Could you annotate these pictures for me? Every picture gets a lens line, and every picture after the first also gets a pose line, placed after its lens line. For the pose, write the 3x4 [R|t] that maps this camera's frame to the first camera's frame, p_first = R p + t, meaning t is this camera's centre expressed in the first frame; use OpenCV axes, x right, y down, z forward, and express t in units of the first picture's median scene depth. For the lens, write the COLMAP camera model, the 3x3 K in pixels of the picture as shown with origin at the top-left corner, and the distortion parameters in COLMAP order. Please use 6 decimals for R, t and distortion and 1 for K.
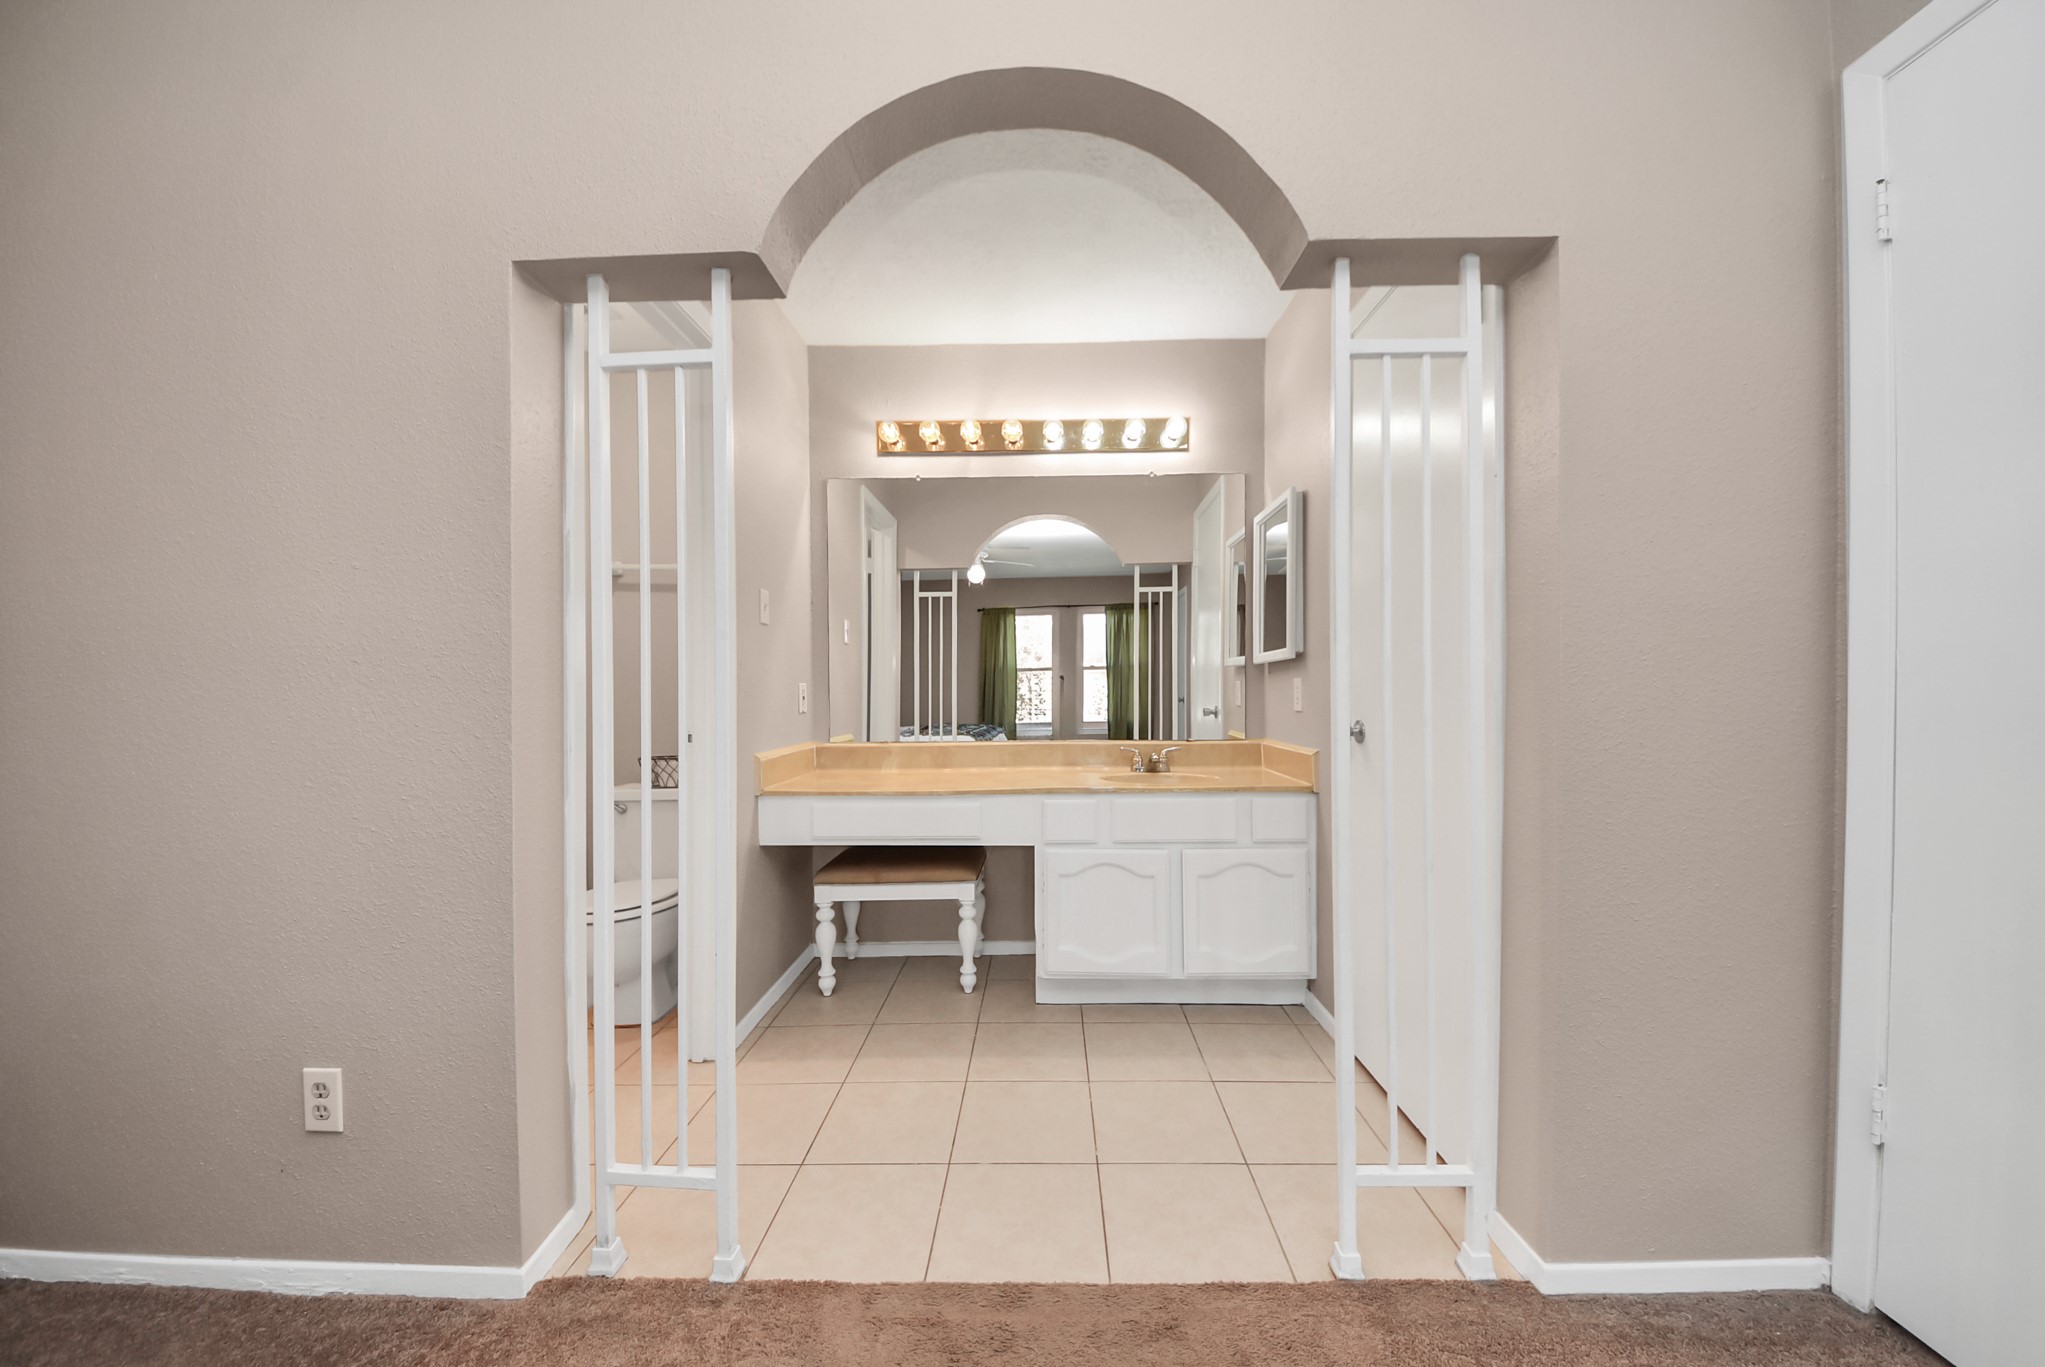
lens RADIAL K [[721.6, 0, 1057.1], [0, 721.6, 682.7], [0, 0, 1]] dist [0.013380, -0.000092]
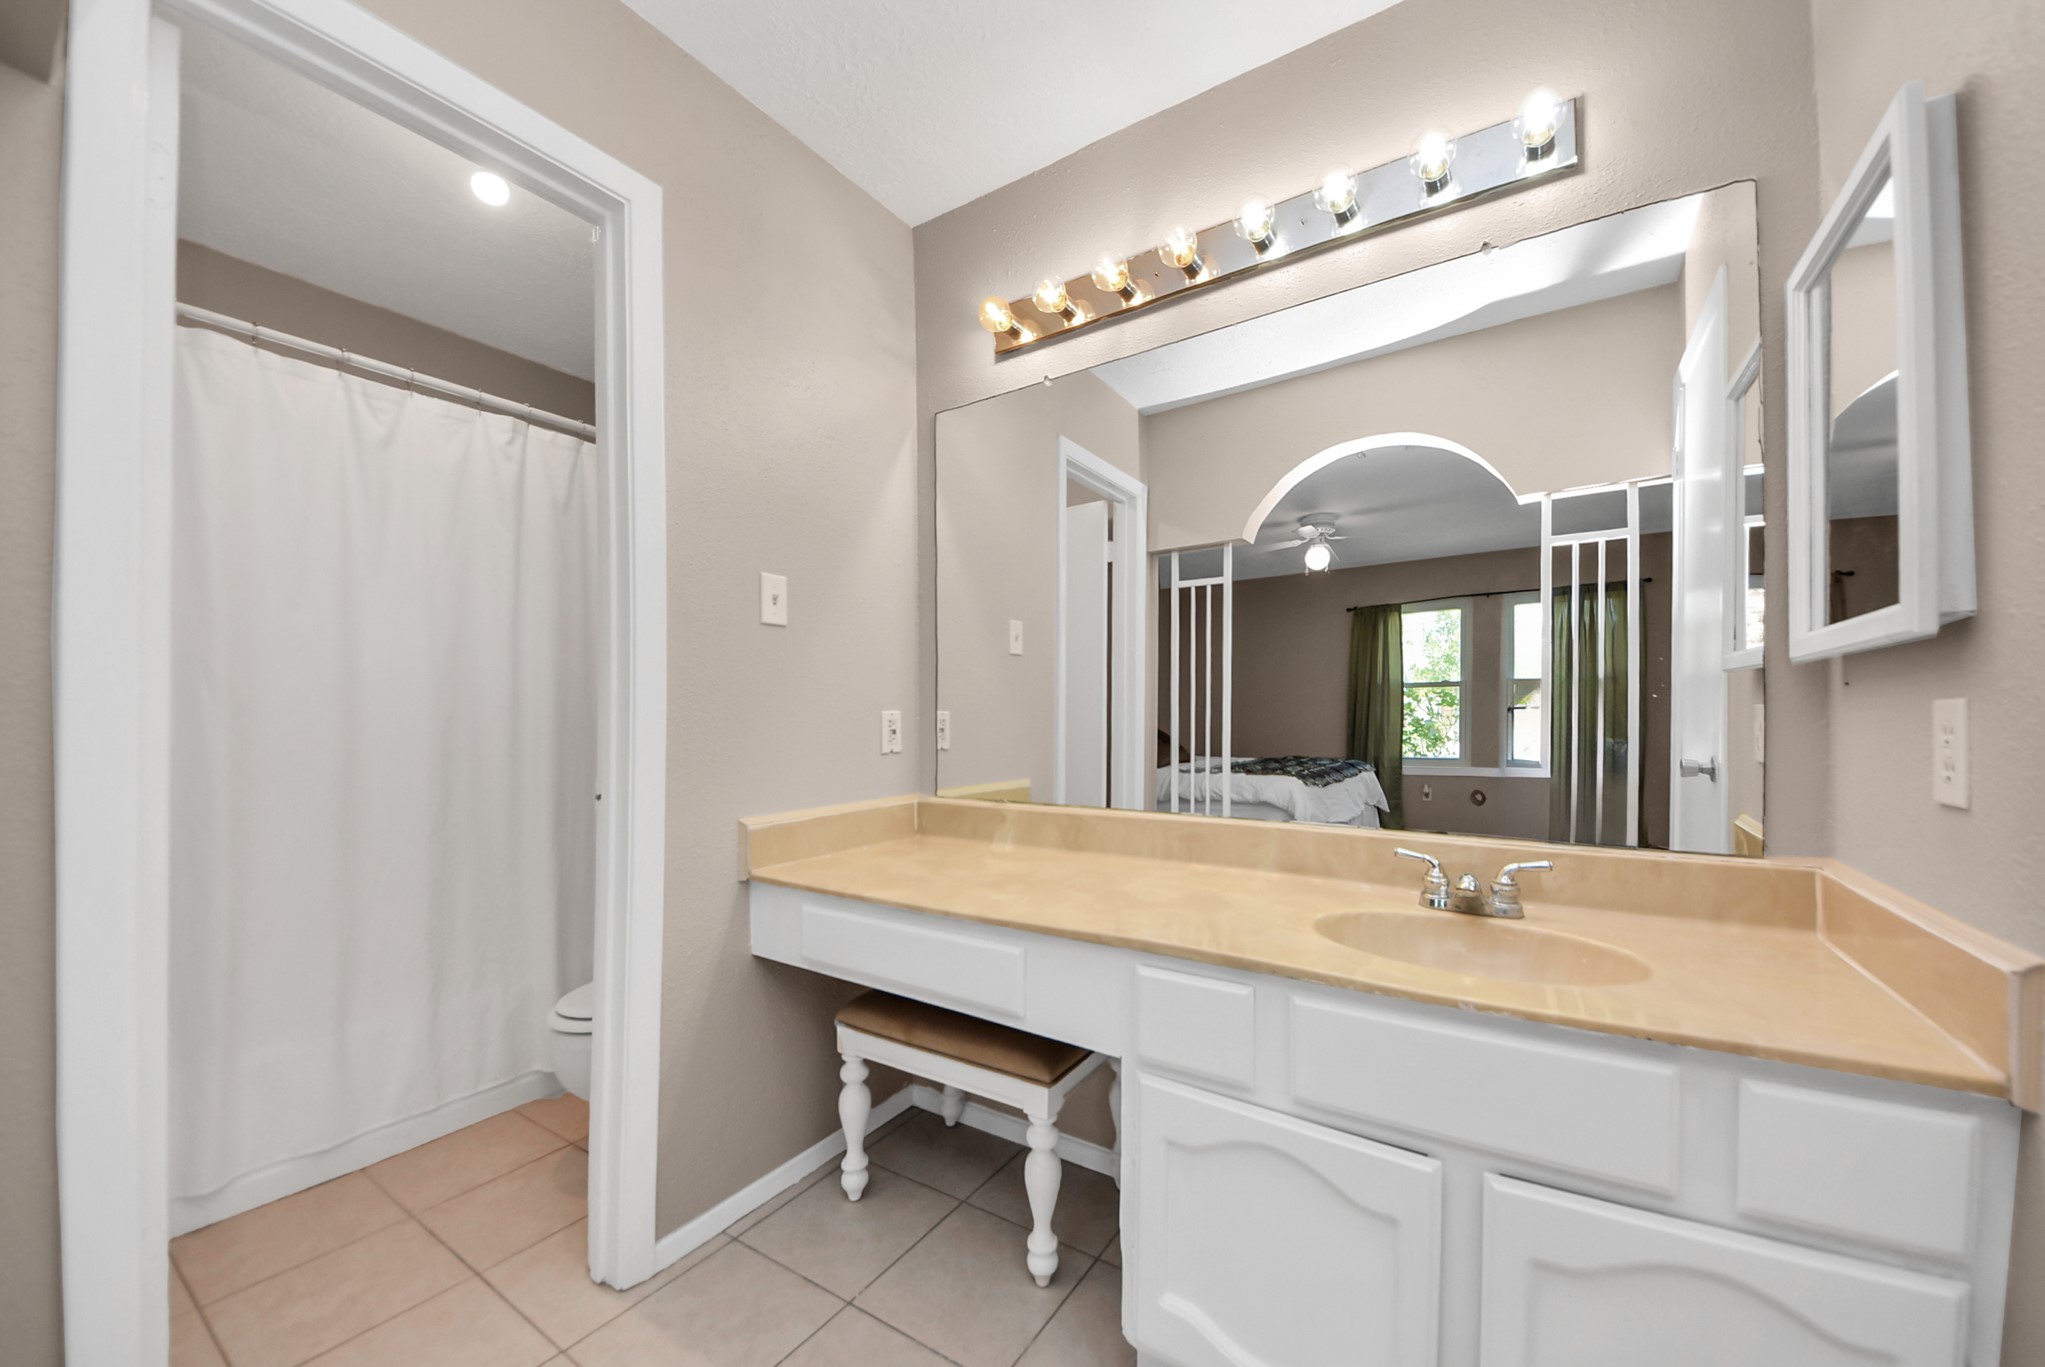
lens RADIAL K [[733.1, 0, 1072.9], [0, 733.1, 692.7], [0, 0, 1]] dist [0.000618, -0.000046]
pose [[0.844226, -0.003771, -0.535975, 0.121916], [-0.001129, 0.999961, -0.008815, -0.007448], [0.535987, 0.008048, 0.844188, 0.348628]]
